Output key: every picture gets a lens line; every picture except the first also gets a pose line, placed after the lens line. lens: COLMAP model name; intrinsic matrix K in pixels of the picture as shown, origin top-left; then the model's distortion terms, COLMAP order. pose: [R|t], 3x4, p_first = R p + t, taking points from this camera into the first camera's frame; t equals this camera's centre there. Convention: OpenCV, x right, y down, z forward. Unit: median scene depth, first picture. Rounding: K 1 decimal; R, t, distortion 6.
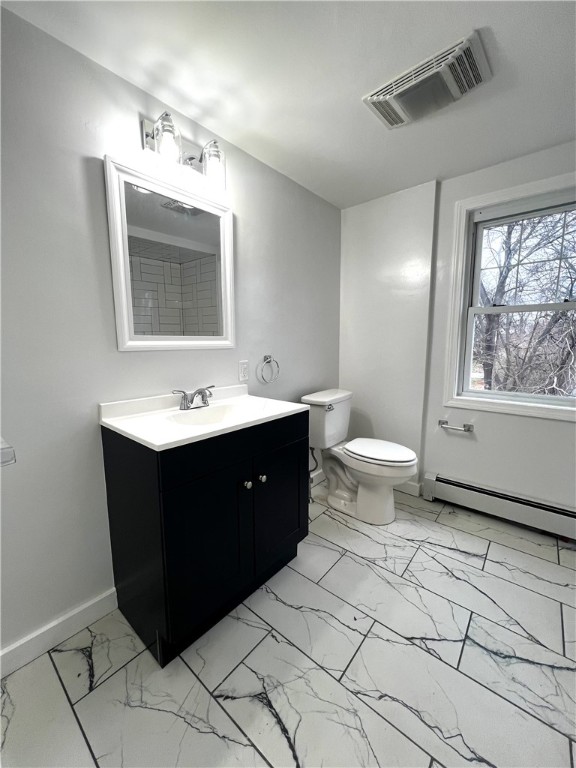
lens RADIAL K [[306.1, 0, 288.3], [0, 306.1, 381.8], [0, 0, 1]] dist [-0.007686, 0.001587]
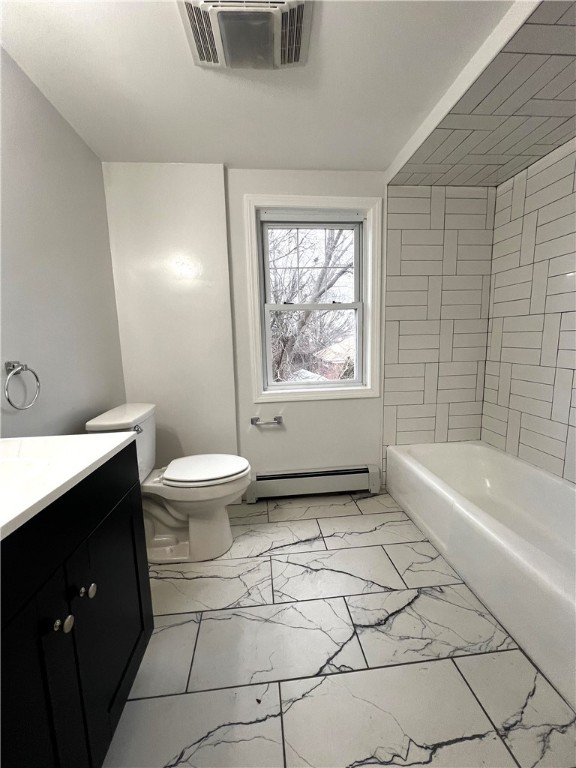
lens RADIAL K [[306.1, 0, 288.0], [0, 306.1, 382.9], [0, 0, 1]] dist [-0.007686, 0.001587]
pose [[0.700073, -0.109715, 0.705593, -0.113051], [0.123184, 0.991868, 0.032008, -0.003786], [-0.703366, 0.064510, 0.707894, 0.251492]]
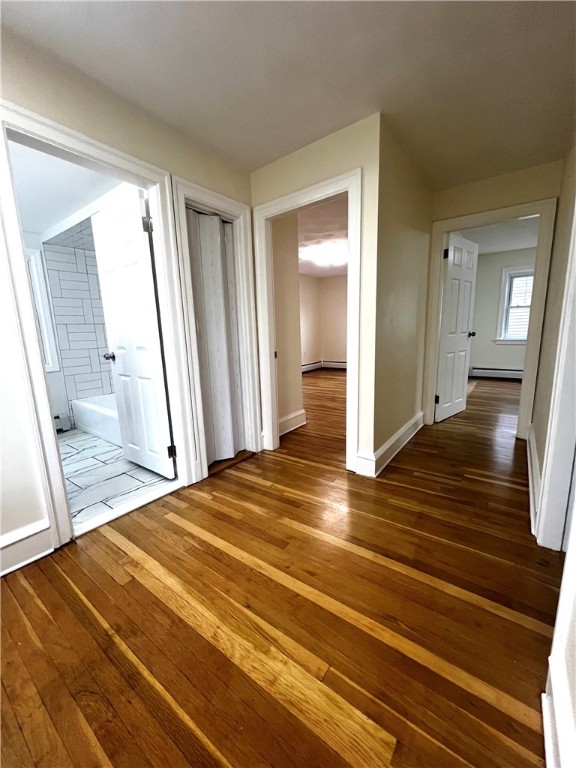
lens RADIAL K [[306.1, 0, 288.9], [0, 306.1, 383.1], [0, 0, 1]] dist [-0.007686, 0.001587]
pose [[-0.064095, -0.167308, 0.983819, -0.993713], [0.176425, 0.968418, 0.176183, 0.116746], [-0.982225, 0.184862, -0.032554, -0.465915]]
